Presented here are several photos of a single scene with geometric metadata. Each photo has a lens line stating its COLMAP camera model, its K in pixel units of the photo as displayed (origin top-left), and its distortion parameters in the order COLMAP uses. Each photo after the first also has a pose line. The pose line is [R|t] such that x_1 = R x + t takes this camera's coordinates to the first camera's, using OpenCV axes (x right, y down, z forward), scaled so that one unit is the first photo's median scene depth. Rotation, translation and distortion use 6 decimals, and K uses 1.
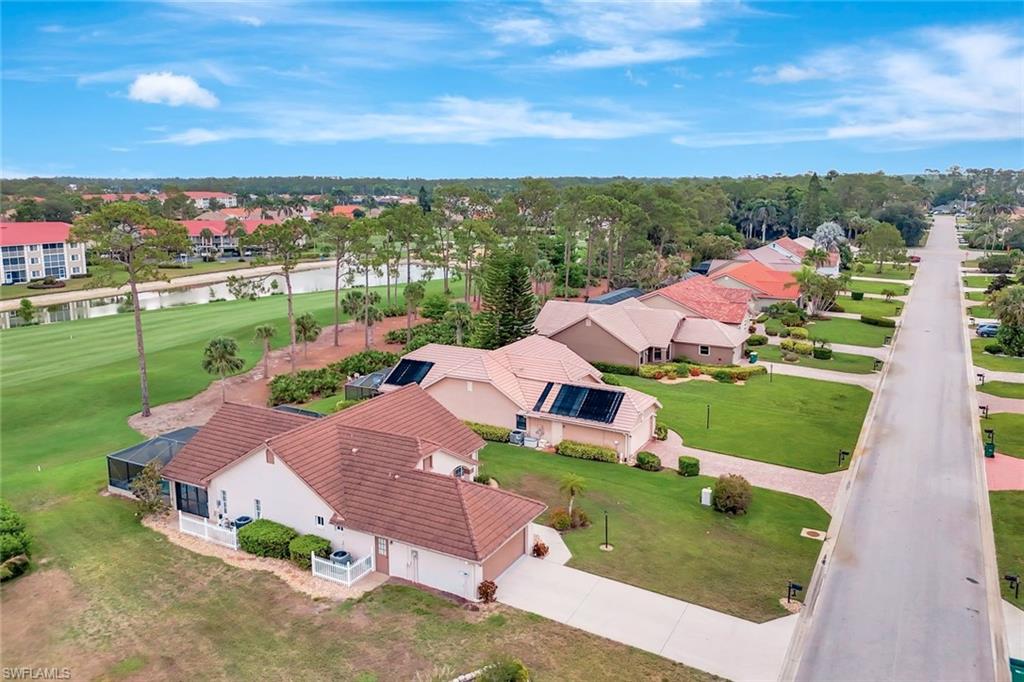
lens RADIAL K [[755.7, 0, 512.0], [0, 755.7, 341.0], [0, 0, 1]] dist [0.000666, -0.001031]
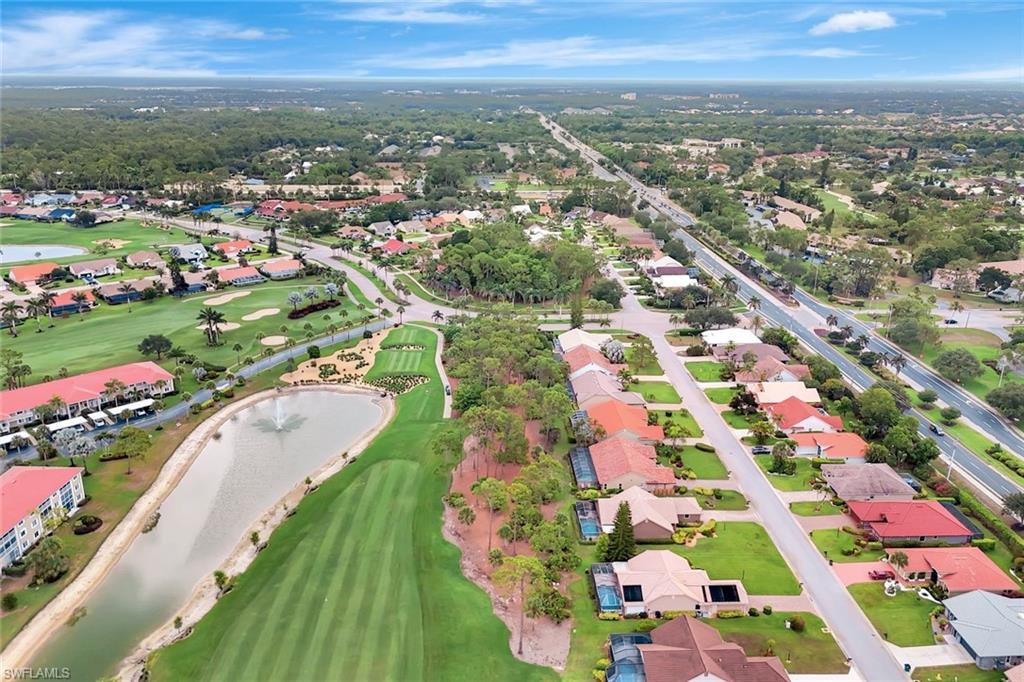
lens RADIAL K [[755.7, 0, 512.0], [0, 755.7, 341.0], [0, 0, 1]] dist [0.000666, -0.001031]
pose [[0.865974, -0.148195, 0.477627, -1.534306], [0.108736, 0.988031, 0.109412, -1.061812], [-0.488124, -0.042813, 0.871723, -0.757109]]
